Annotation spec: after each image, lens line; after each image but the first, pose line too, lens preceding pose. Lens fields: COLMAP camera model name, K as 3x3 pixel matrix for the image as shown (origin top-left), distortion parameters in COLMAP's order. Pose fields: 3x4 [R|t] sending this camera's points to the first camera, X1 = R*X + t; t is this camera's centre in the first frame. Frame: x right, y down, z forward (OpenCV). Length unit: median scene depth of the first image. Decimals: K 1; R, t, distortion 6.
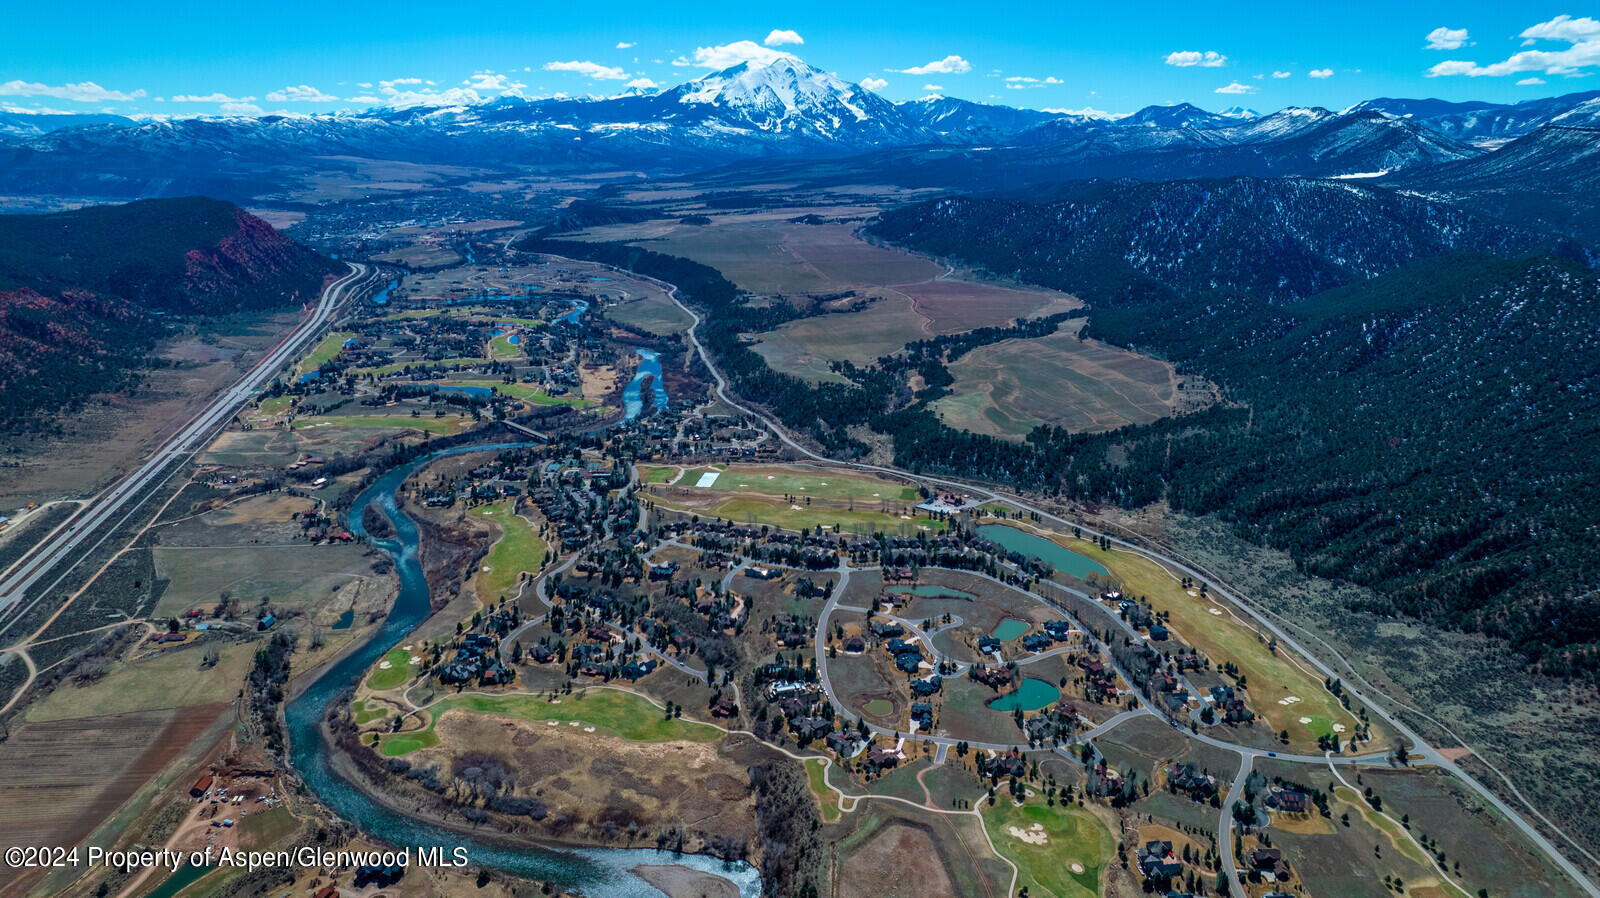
lens RADIAL K [[1023.6, 0, 798.1], [0, 1023.6, 457.9], [0, 0, 1]] dist [-0.078560, 0.071298]
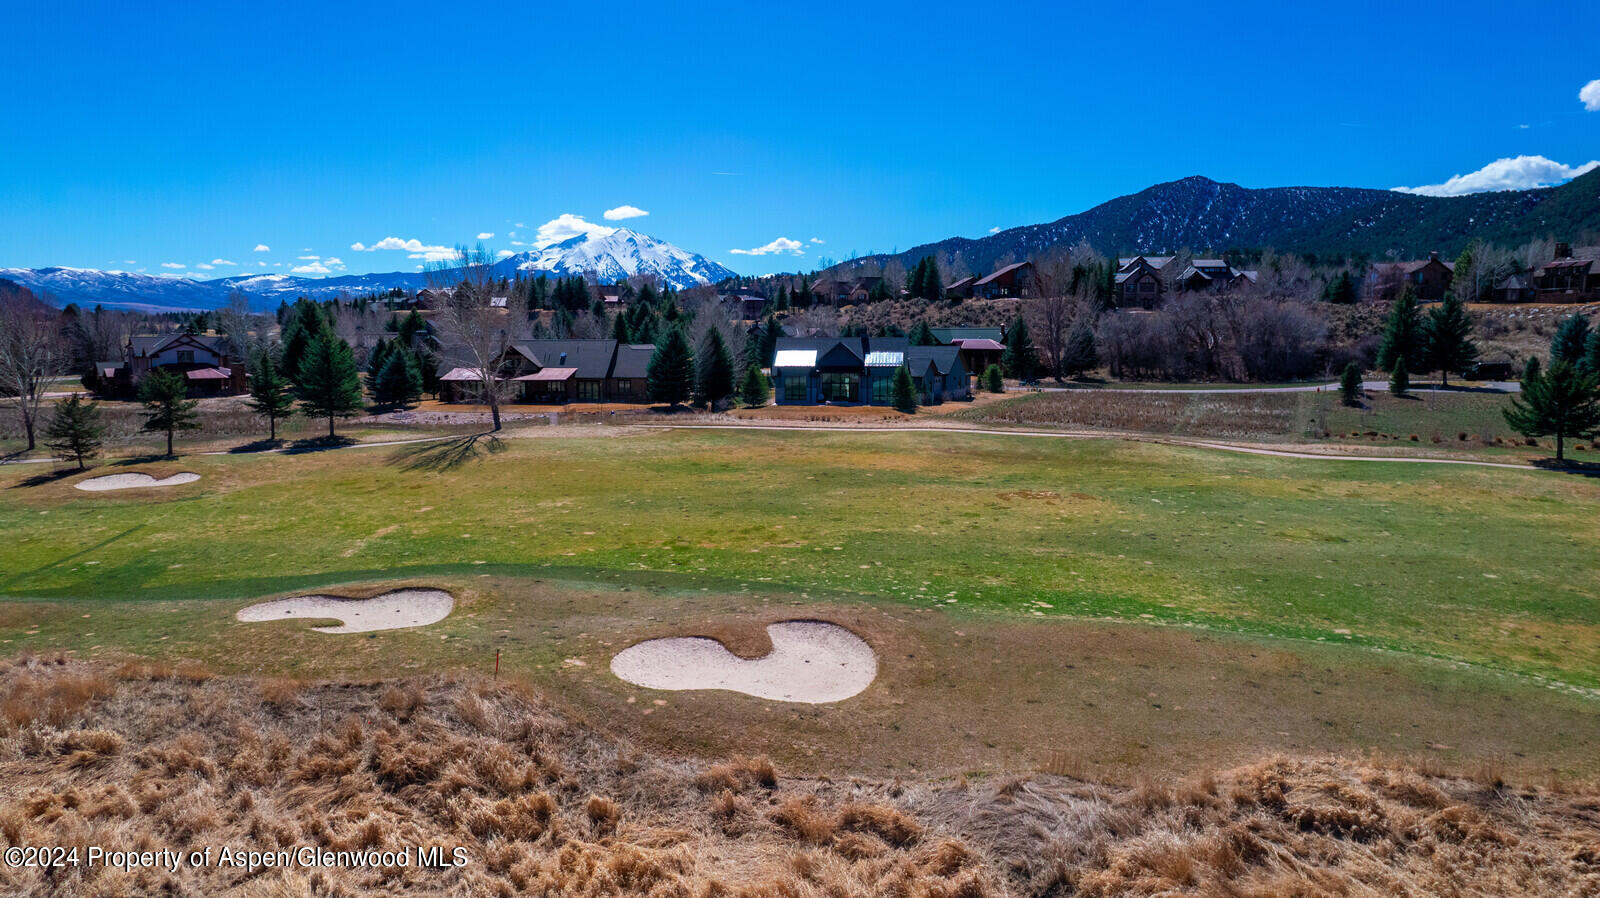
lens RADIAL K [[1023.6, 0, 799.3], [0, 1023.6, 450.3], [0, 0, 1]] dist [-0.078560, 0.071298]
pose [[0.986723, -0.022644, 0.160827, -0.120048], [0.052818, 0.981146, -0.185911, 0.152611], [-0.153585, 0.191938, 0.969315, 0.550177]]
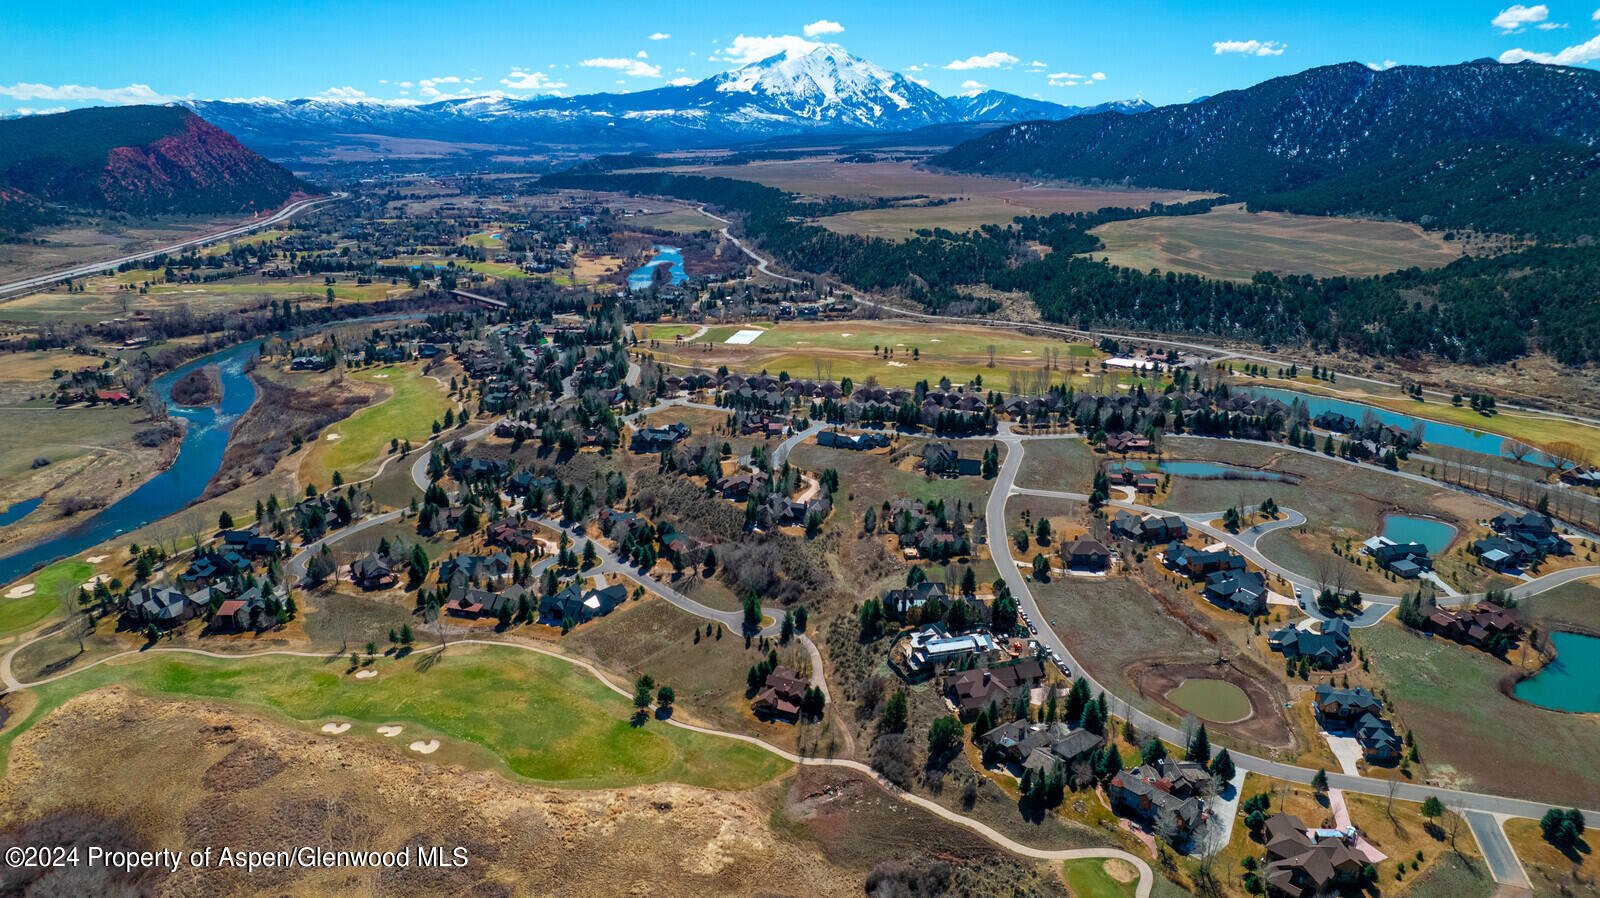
lens RADIAL K [[1023.6, 0, 798.9], [0, 1023.6, 451.2], [0, 0, 1]] dist [-0.078560, 0.071298]
pose [[0.999438, 0.008482, -0.032439, -0.033035], [-0.008937, 0.999864, -0.013887, 0.093558], [0.032317, 0.014169, 0.999377, 0.363629]]
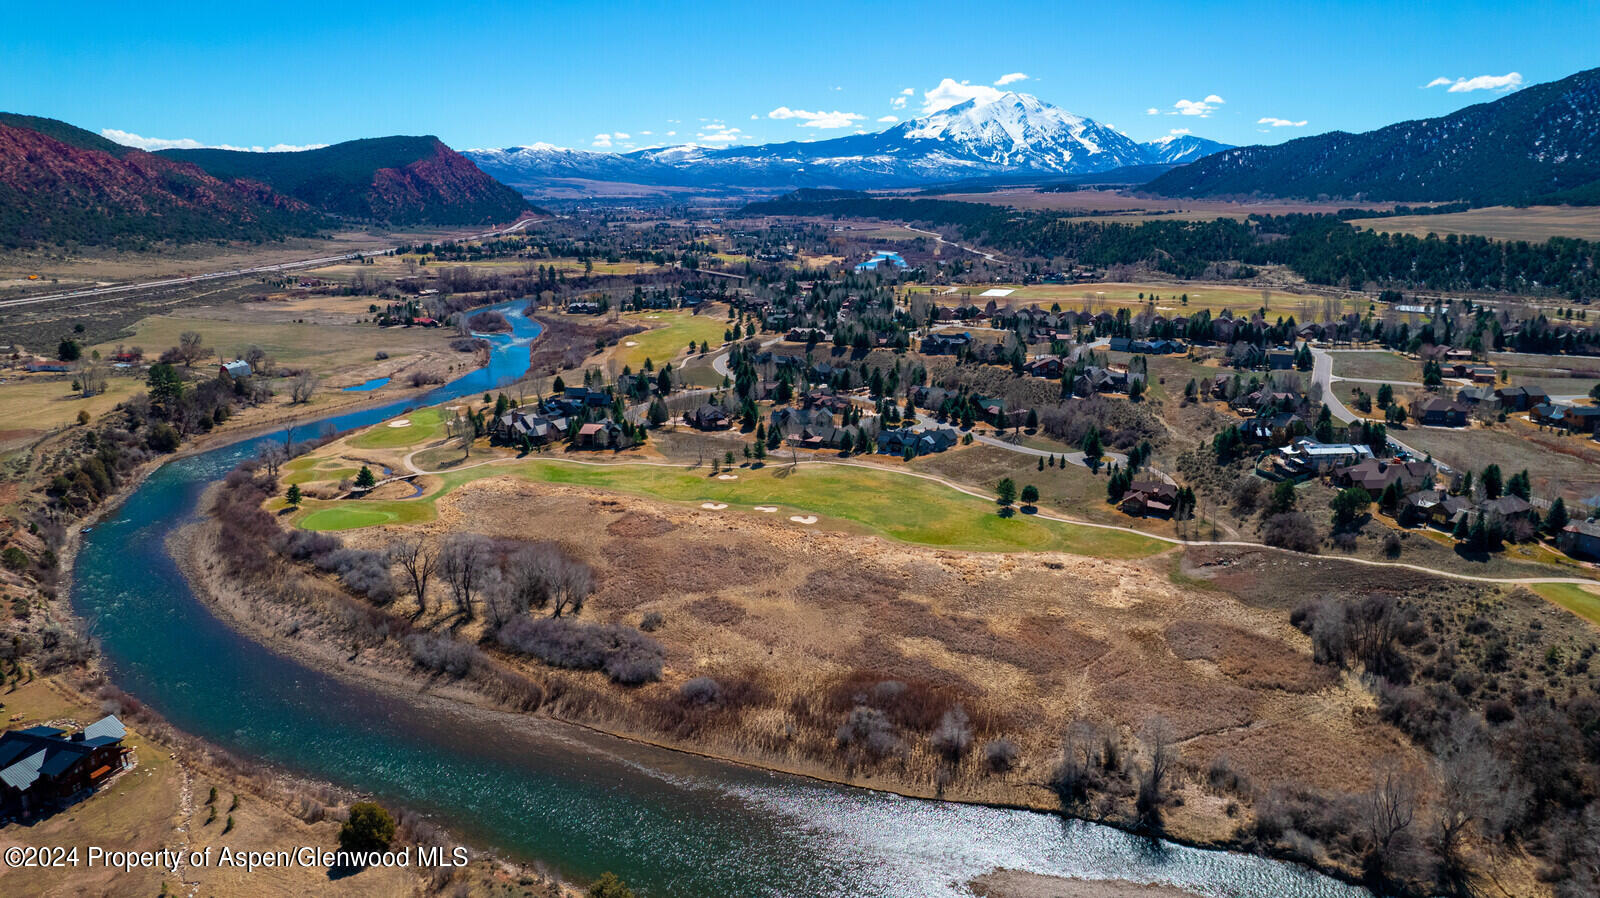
lens RADIAL K [[1023.6, 0, 797.9], [0, 1023.6, 460.5], [0, 0, 1]] dist [-0.078560, 0.071298]
pose [[0.978819, 0.044857, -0.199752, -0.074932], [-0.055252, 0.997376, -0.046769, 0.150655], [0.197130, 0.056816, 0.978730, 0.353735]]
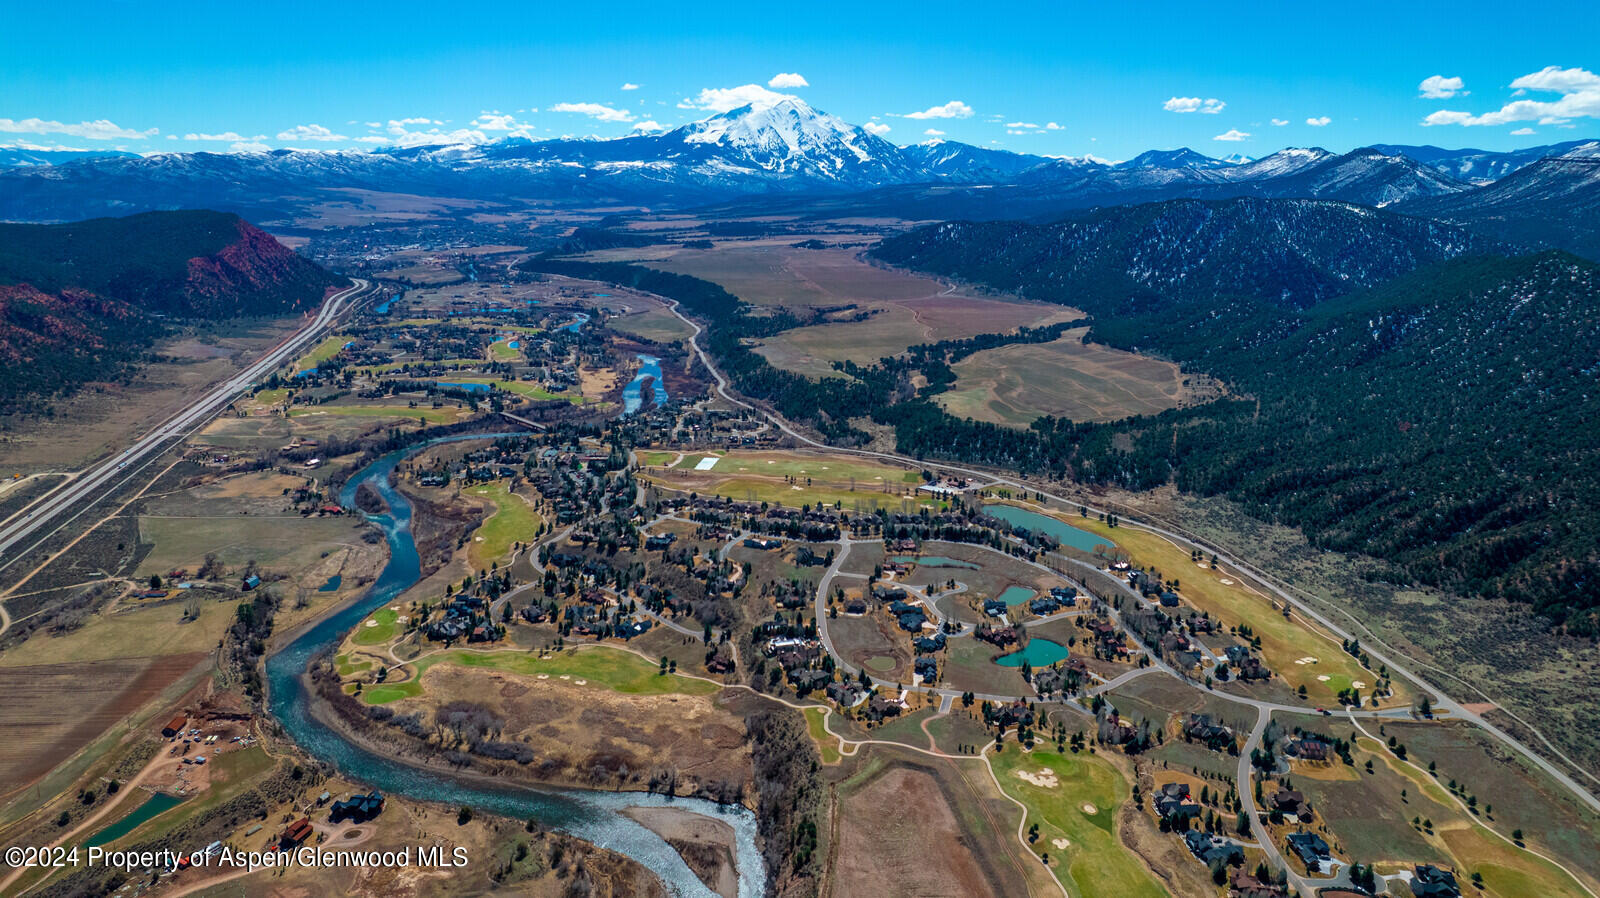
lens RADIAL K [[1023.6, 0, 798.0], [0, 1023.6, 458.6], [0, 0, 1]] dist [-0.078560, 0.071298]
pose [[0.999952, 0.009773, -0.000248, -0.000524], [-0.009775, 0.999113, -0.040971, 0.053001], [-0.000153, 0.040971, 0.999160, 0.015852]]
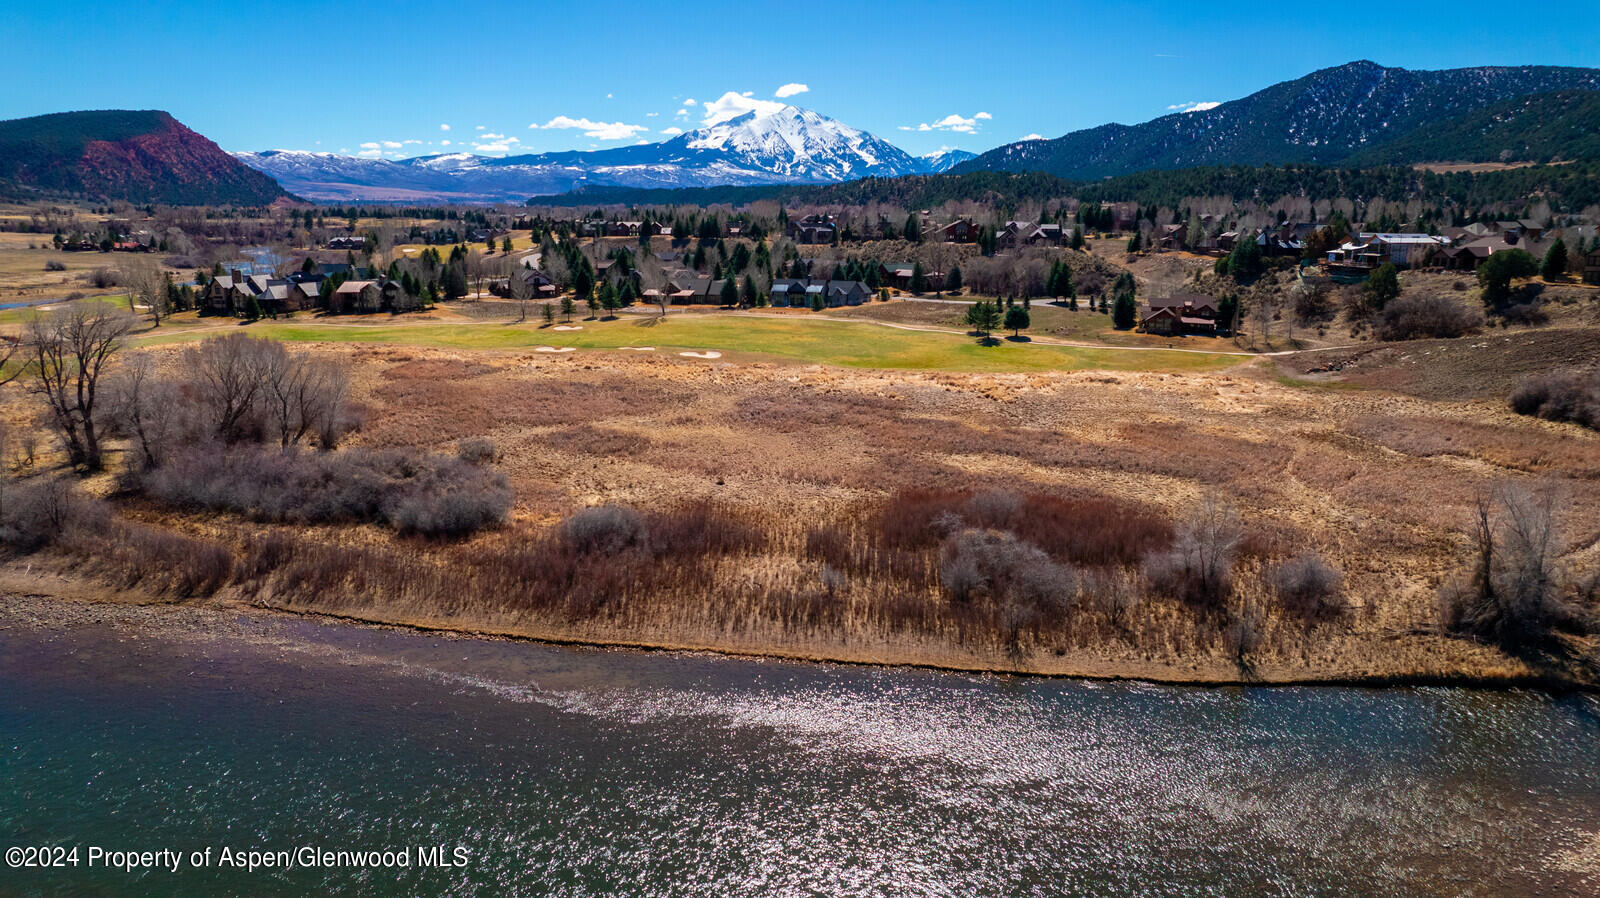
lens RADIAL K [[1023.6, 0, 799.1], [0, 1023.6, 450.9], [0, 0, 1]] dist [-0.078560, 0.071298]
pose [[0.999999, 0.000044, 0.001594, -0.103855], [0.000076, 0.997197, -0.074823, 0.177442], [-0.001593, 0.074823, 0.997196, 0.429575]]
